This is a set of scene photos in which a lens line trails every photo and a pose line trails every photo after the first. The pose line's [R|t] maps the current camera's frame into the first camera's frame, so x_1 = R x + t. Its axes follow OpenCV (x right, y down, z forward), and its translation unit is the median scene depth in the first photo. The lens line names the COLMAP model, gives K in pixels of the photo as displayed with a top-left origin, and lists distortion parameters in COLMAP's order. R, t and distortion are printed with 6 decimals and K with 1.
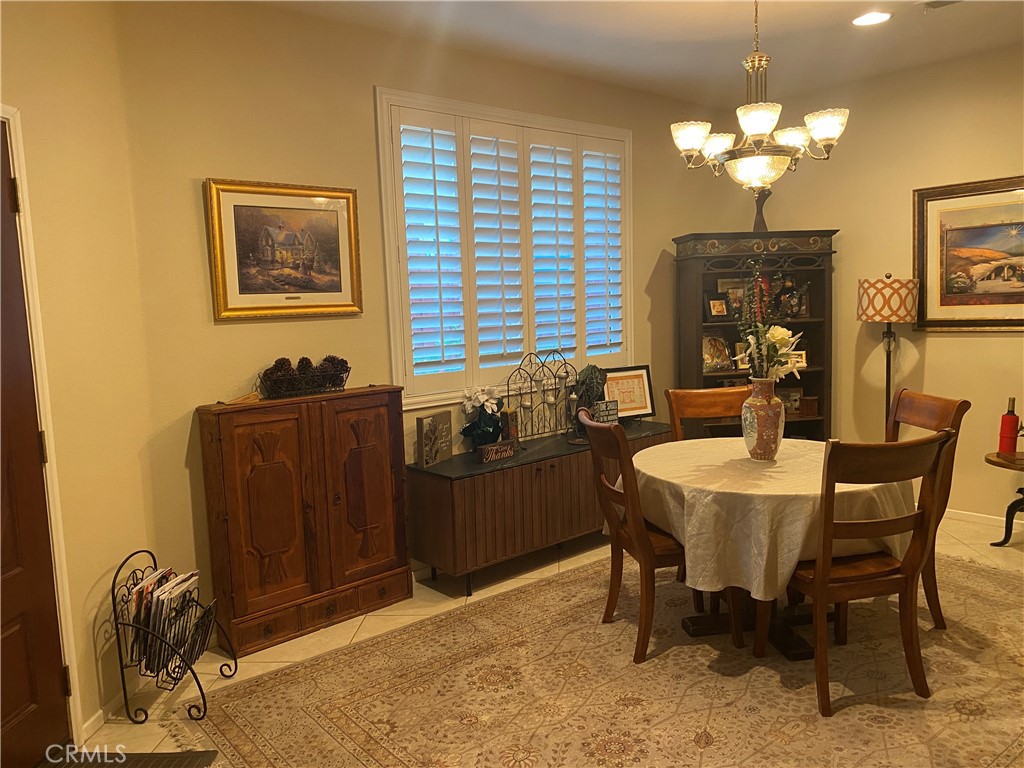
lens RADIAL K [[759.7, 0, 512.0], [0, 759.7, 384.0], [0, 0, 1]] dist [0.001589, -0.026153]
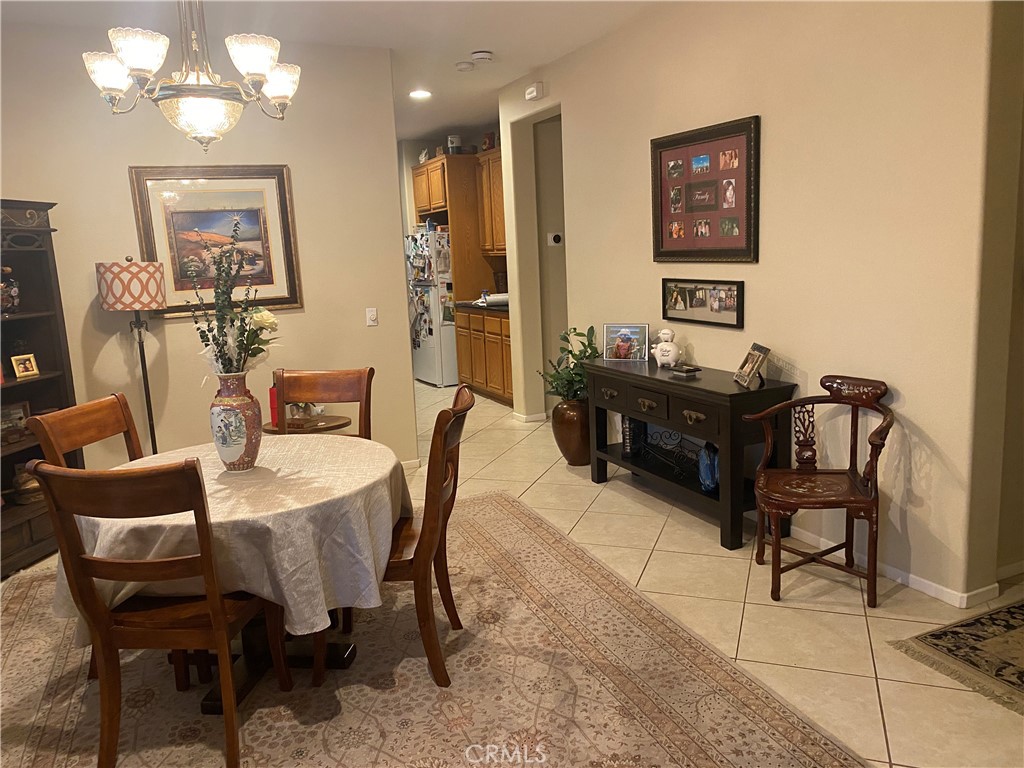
lens RADIAL K [[759.7, 0, 512.0], [0, 759.7, 384.0], [0, 0, 1]] dist [0.001589, -0.026153]
pose [[0.278759, -0.138995, 0.950249, -0.259969], [0.137924, 0.985008, 0.103619, -0.027339], [-0.950405, 0.102178, 0.293751, 0.324988]]
